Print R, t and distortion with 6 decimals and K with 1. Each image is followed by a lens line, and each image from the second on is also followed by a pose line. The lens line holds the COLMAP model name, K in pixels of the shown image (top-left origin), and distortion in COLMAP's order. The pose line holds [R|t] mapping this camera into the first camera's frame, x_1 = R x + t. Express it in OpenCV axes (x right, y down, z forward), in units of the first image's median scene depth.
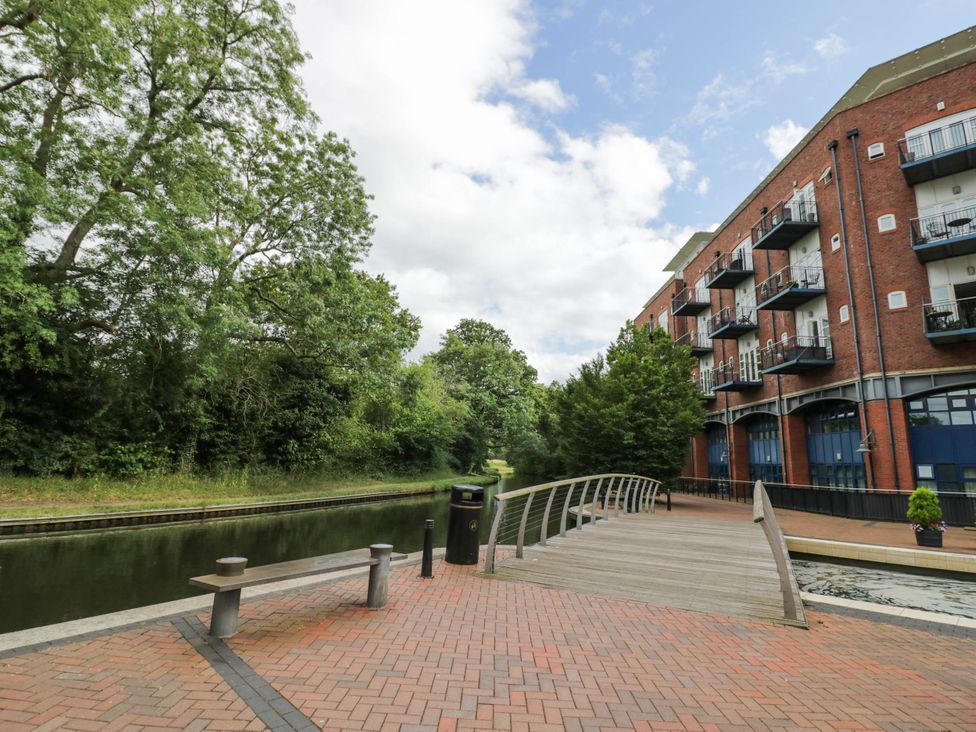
lens RADIAL K [[516.7, 0, 489.7], [0, 516.7, 350.8], [0, 0, 1]] dist [-0.014202, -0.002474]
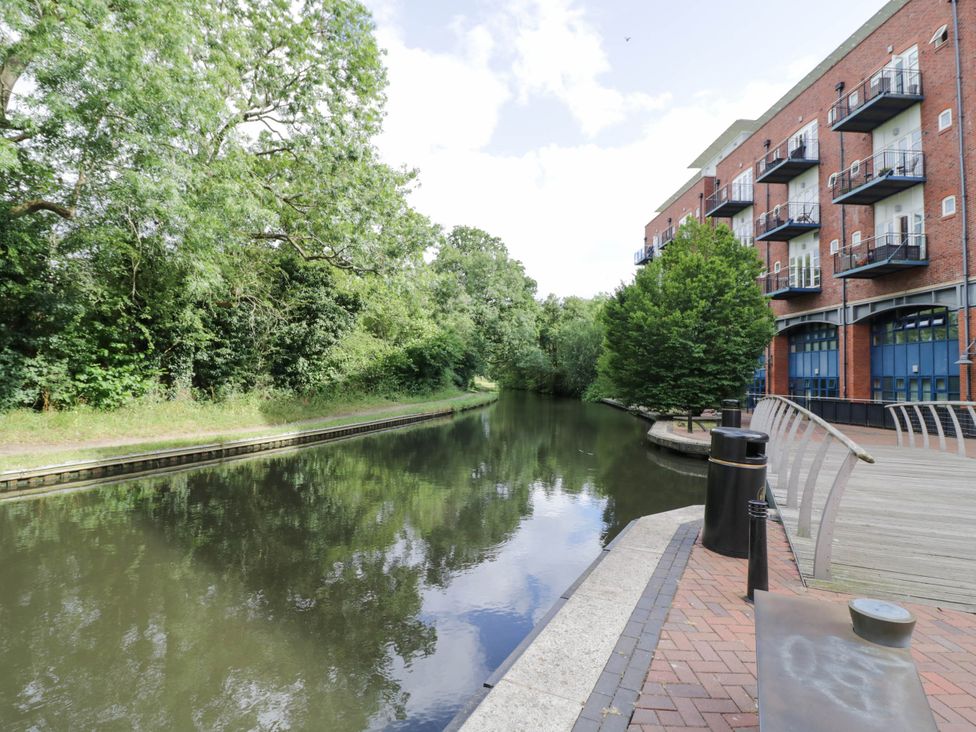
lens RADIAL K [[519.3, 0, 487.0], [0, 519.3, 356.0], [0, 0, 1]] dist [-0.017343, -0.003044]
pose [[0.998729, -0.013127, 0.048673, -0.117491], [0.004610, 0.985238, 0.171128, 0.023713], [-0.050201, -0.170686, 0.984046, 0.140136]]
